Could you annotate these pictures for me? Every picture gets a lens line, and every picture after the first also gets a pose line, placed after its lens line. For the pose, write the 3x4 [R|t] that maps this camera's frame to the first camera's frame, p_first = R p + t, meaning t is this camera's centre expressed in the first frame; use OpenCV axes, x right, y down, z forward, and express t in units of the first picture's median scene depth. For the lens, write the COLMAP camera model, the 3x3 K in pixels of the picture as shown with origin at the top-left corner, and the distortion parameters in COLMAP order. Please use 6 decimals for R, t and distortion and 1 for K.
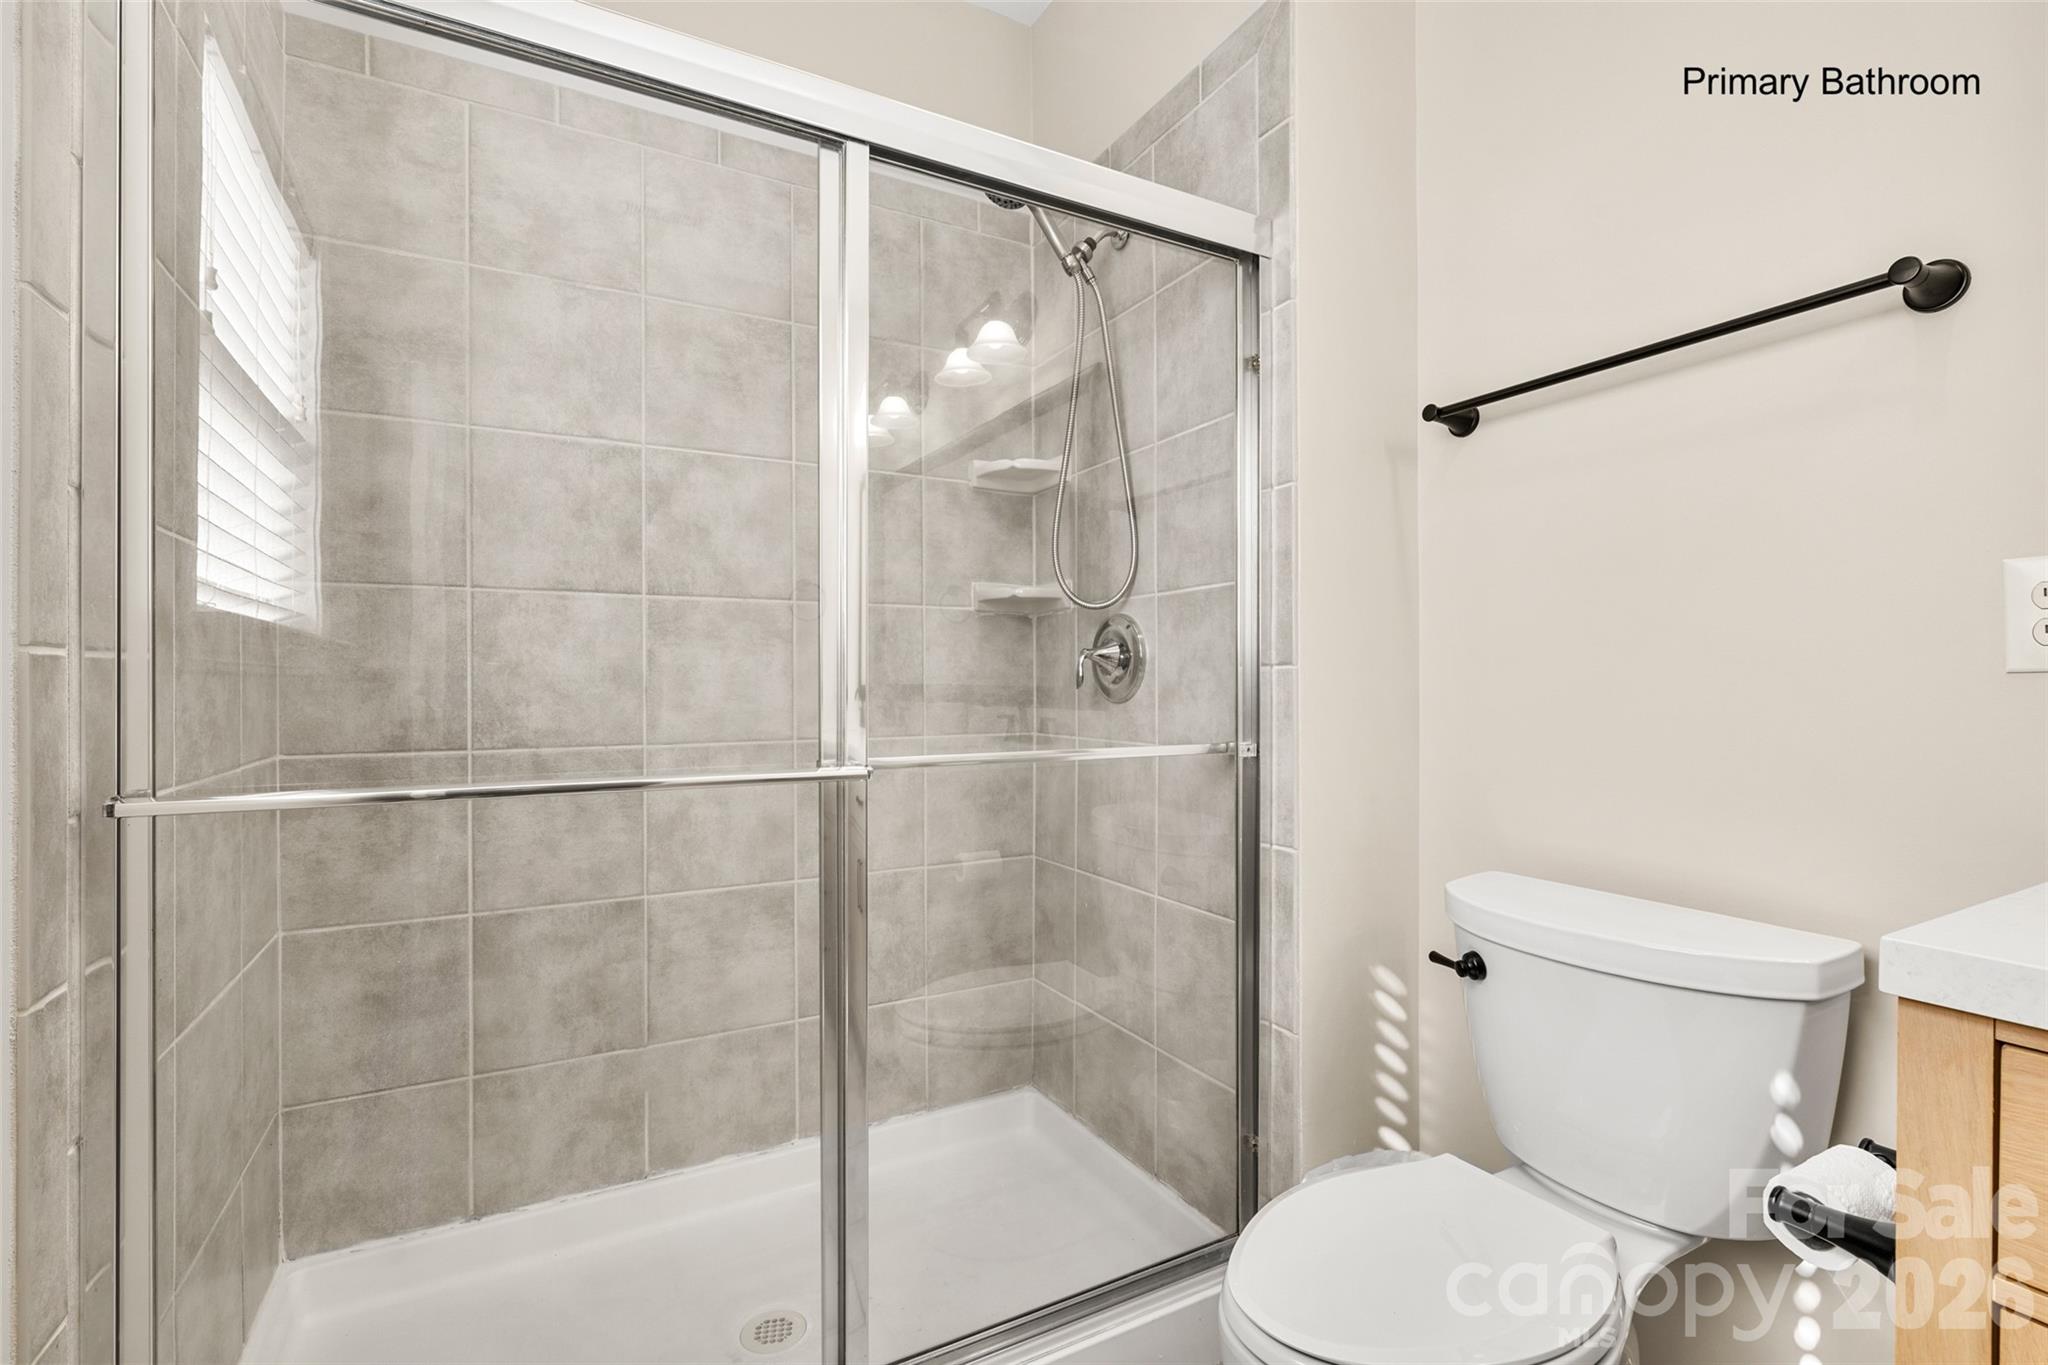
lens RADIAL K [[929.9, 0, 1027.4], [0, 929.9, 685.3], [0, 0, 1]] dist [-0.001480, 0.000735]
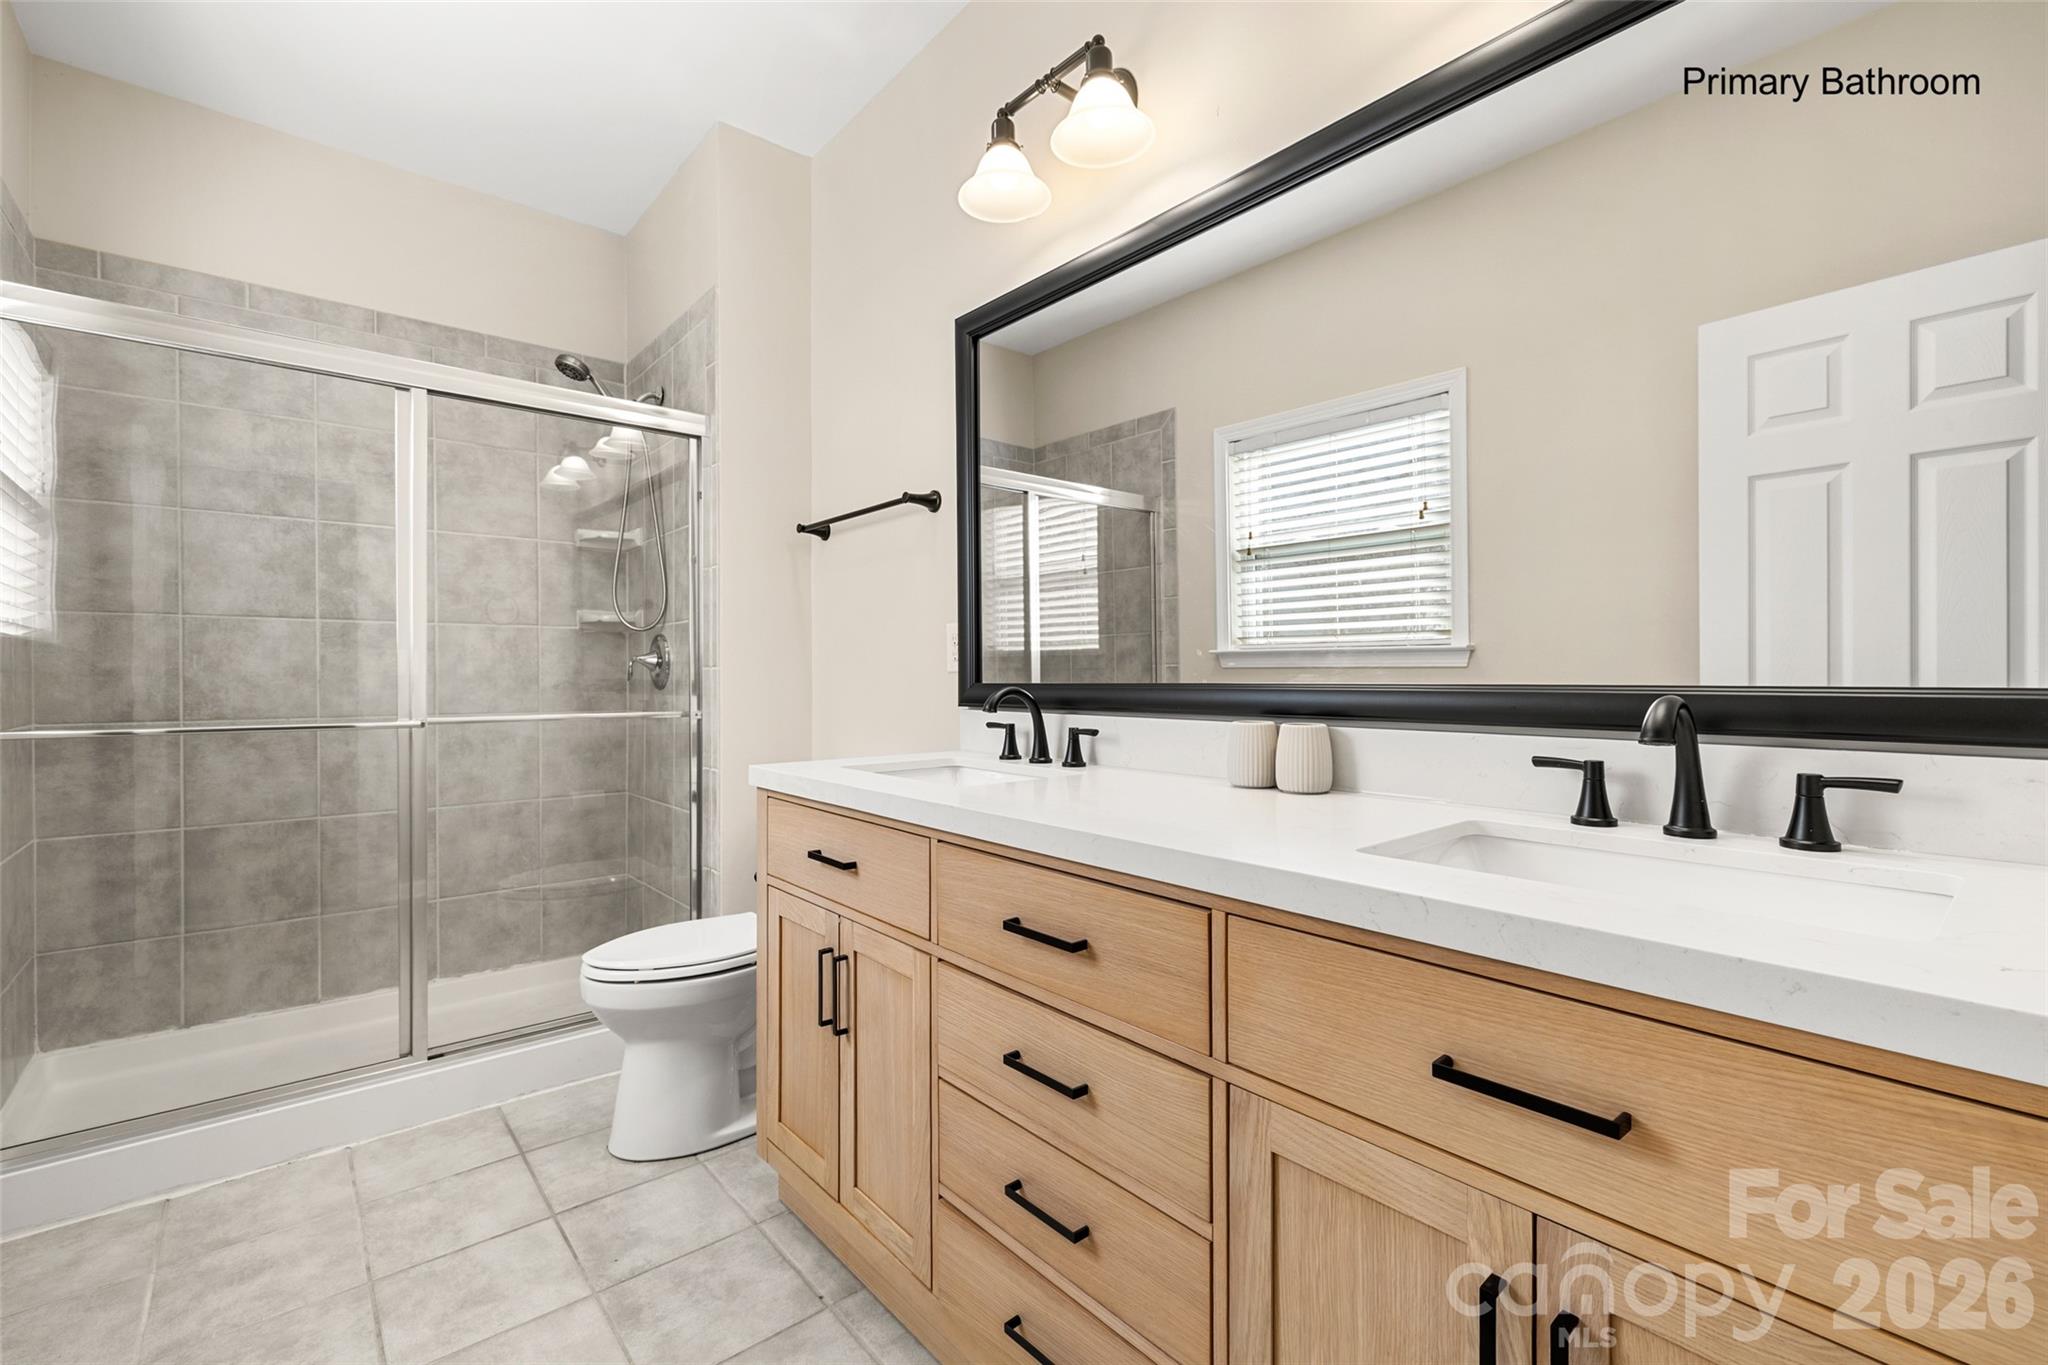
lens RADIAL K [[884.4, 0, 1015.6], [0, 884.4, 680.6], [0, 0, 1]] dist [0.009558, -0.000942]
pose [[0.983309, 0.000708, 0.181941, 0.460713], [-0.001660, 0.999986, 0.005083, -0.006477], [-0.181934, -0.005301, 0.983296, -0.659793]]
